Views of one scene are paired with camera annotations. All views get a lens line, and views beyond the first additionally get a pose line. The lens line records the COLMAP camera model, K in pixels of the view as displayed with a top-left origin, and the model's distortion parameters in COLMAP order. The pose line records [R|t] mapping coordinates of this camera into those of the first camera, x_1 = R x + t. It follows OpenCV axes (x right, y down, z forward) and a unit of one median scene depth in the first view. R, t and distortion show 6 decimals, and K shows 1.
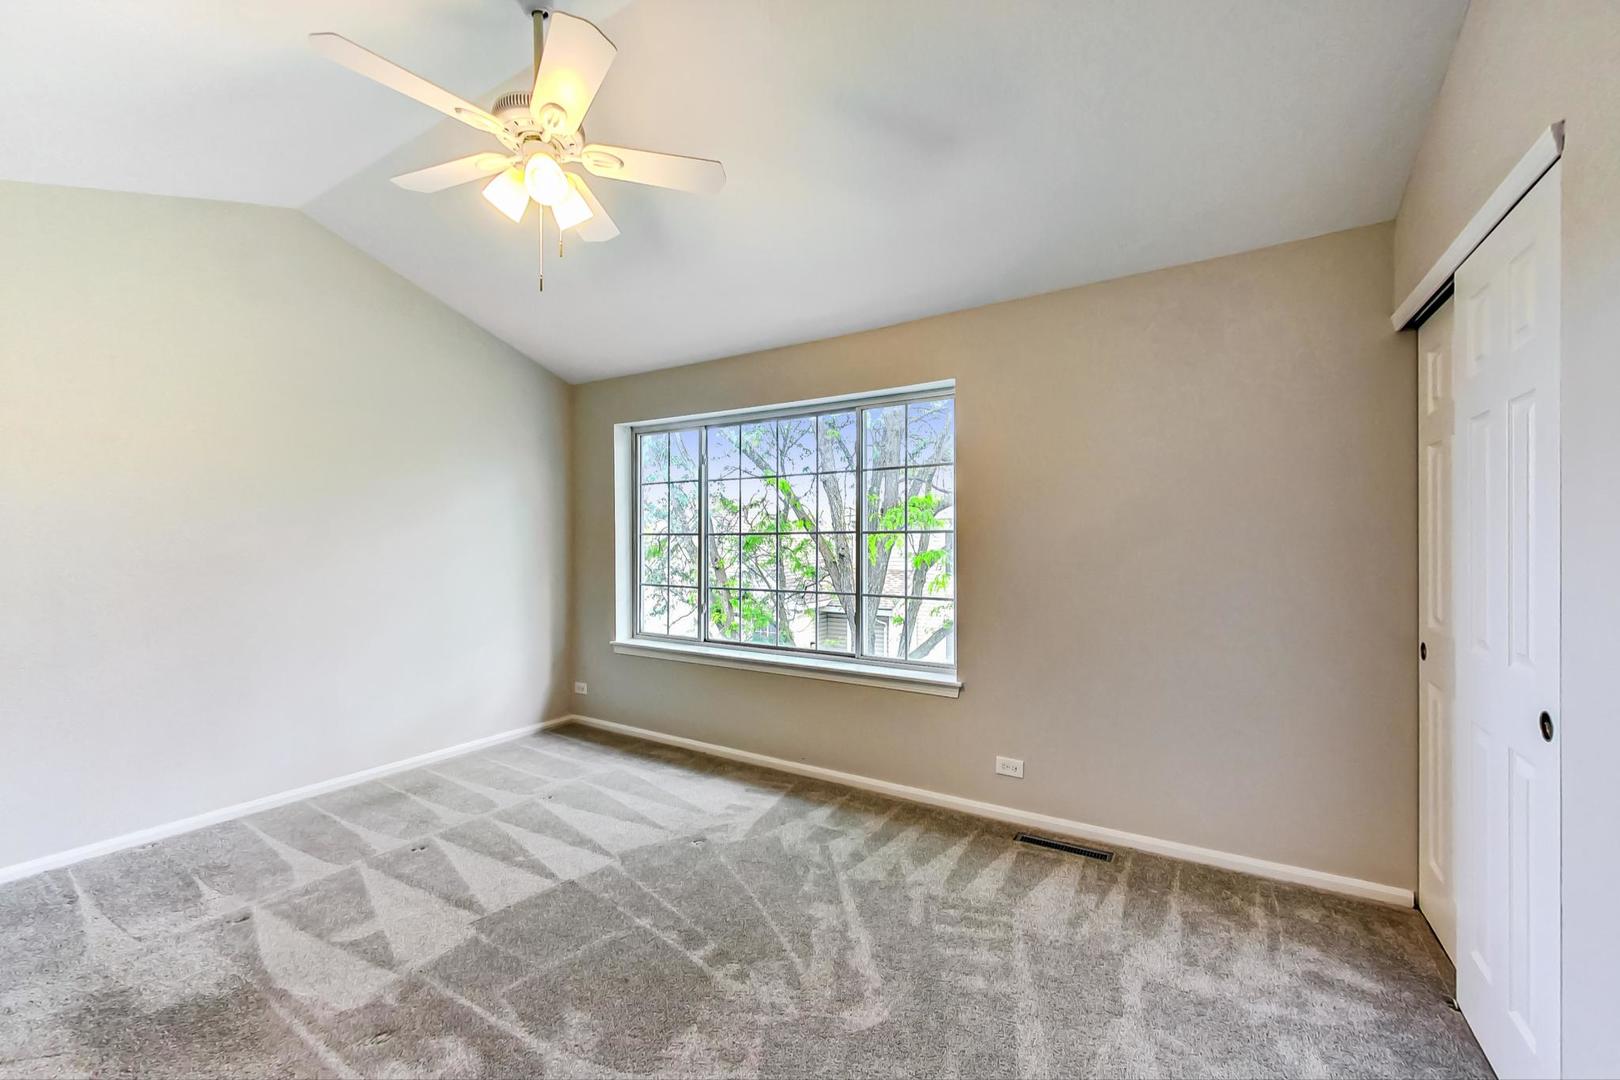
lens RADIAL K [[640.4, 0, 811.7], [0, 640.4, 551.3], [0, 0, 1]] dist [0.001658, -0.000404]
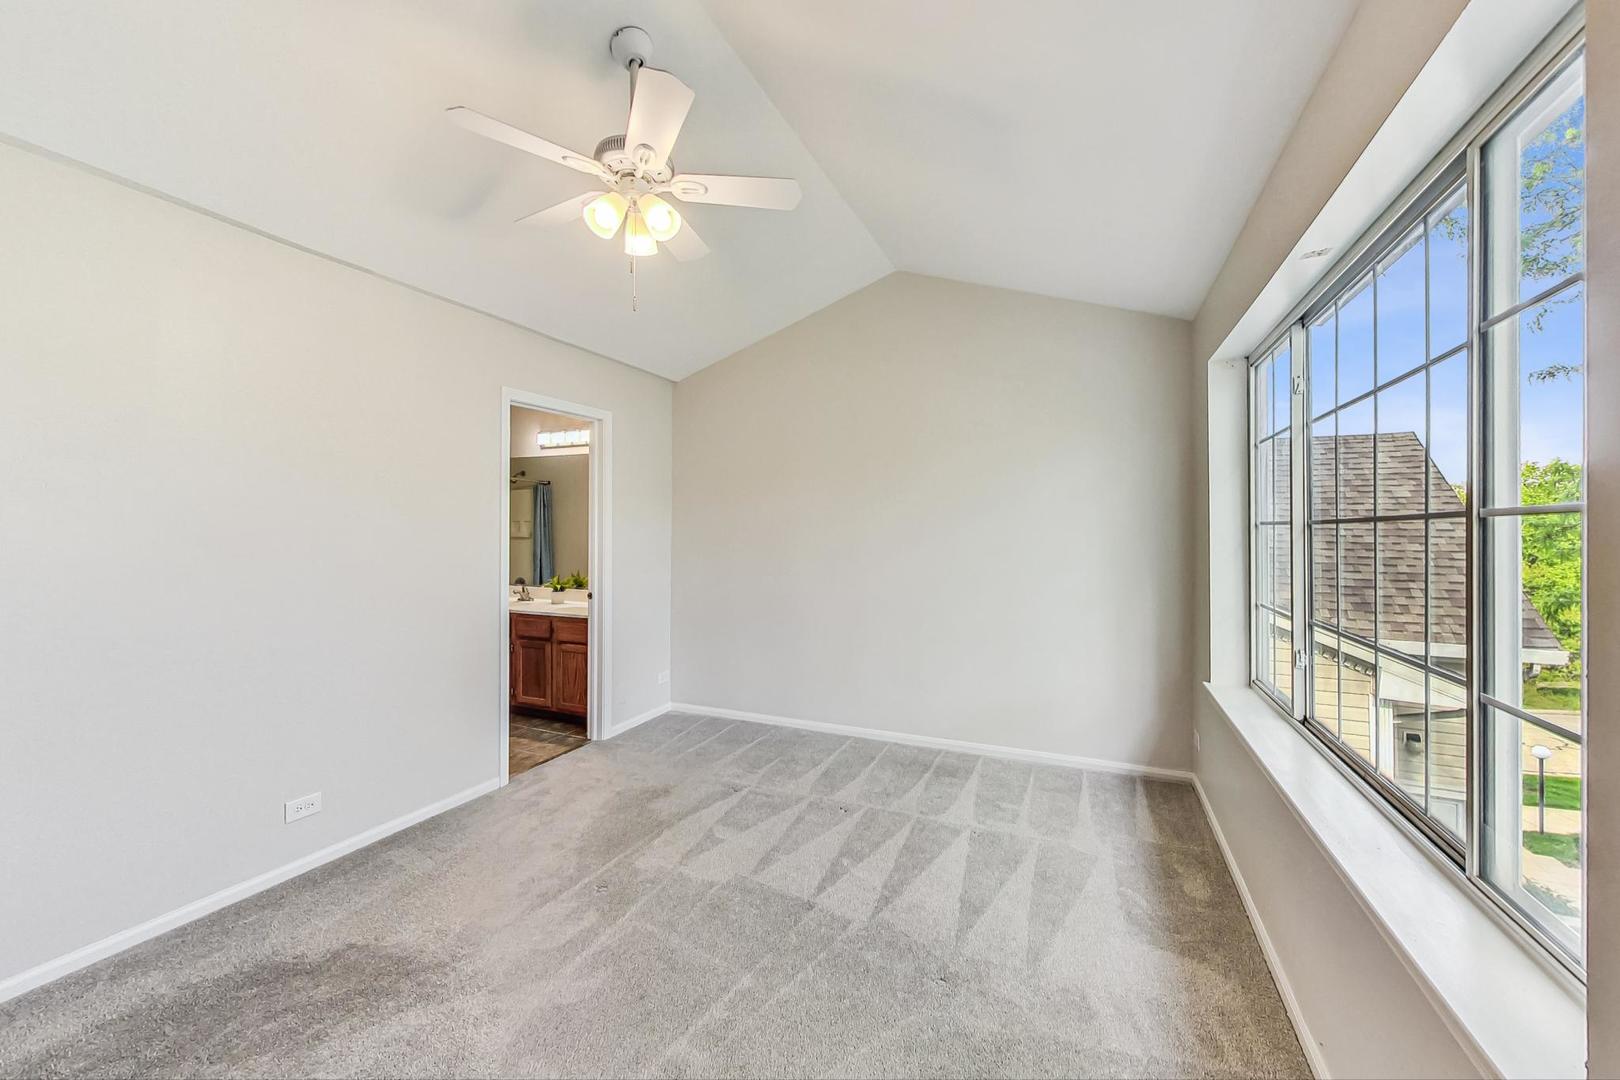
lens RADIAL K [[640.4, 0, 802.1], [0, 640.4, 529.8], [0, 0, 1]] dist [0.001658, -0.000404]
pose [[0.108246, -0.006843, -0.994101, 0.478756], [-0.006776, 0.999948, -0.007621, -0.014084], [0.994101, 0.007561, 0.108194, 0.782909]]
